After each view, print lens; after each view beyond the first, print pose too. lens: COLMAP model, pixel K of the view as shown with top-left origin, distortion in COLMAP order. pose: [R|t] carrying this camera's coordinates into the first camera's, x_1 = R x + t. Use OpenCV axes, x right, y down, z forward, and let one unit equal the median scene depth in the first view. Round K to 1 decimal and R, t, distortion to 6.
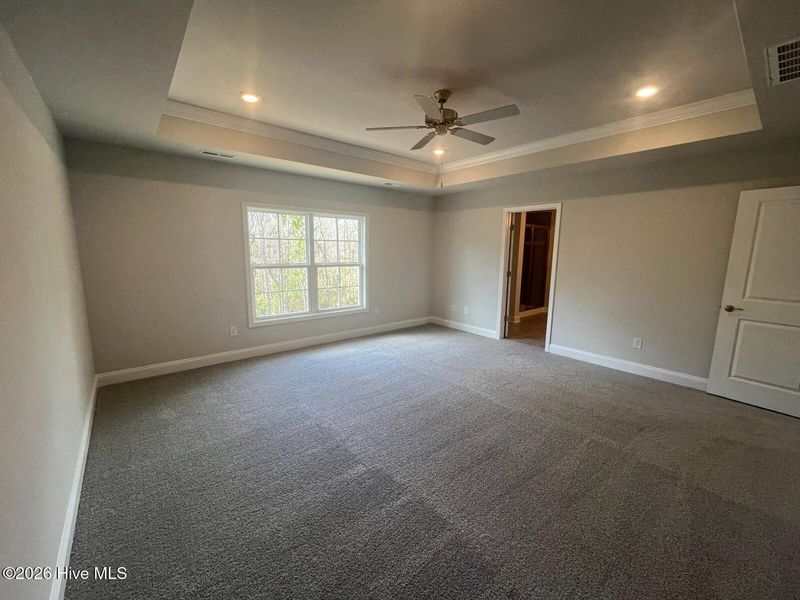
lens RADIAL K [[323.6, 0, 398.9], [0, 323.6, 299.0], [0, 0, 1]] dist [-0.006243, -0.000418]
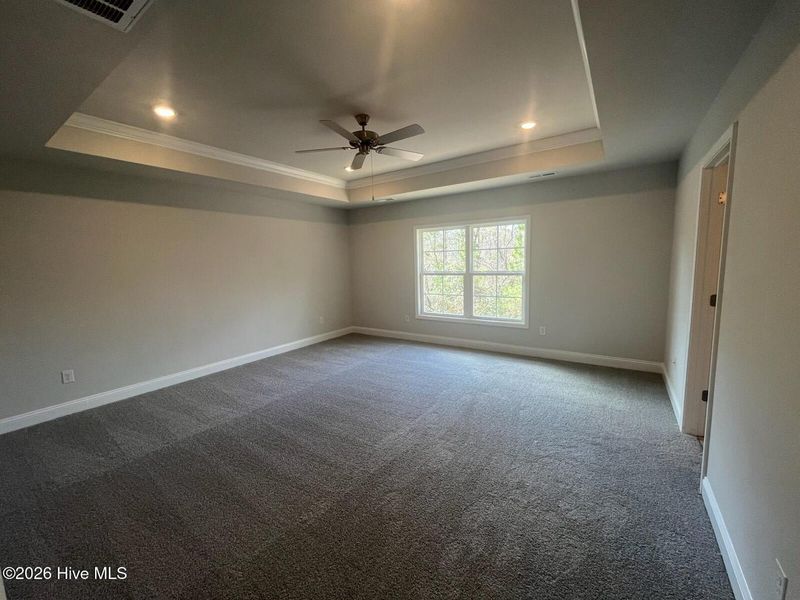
lens RADIAL K [[323.6, 0, 398.9], [0, 323.6, 299.0], [0, 0, 1]] dist [-0.006243, -0.000418]
pose [[0.278837, 0.096554, -0.955472, 0.712361], [-0.111653, 0.991445, 0.067605, -0.067255], [0.953826, 0.087831, 0.287232, 0.480797]]
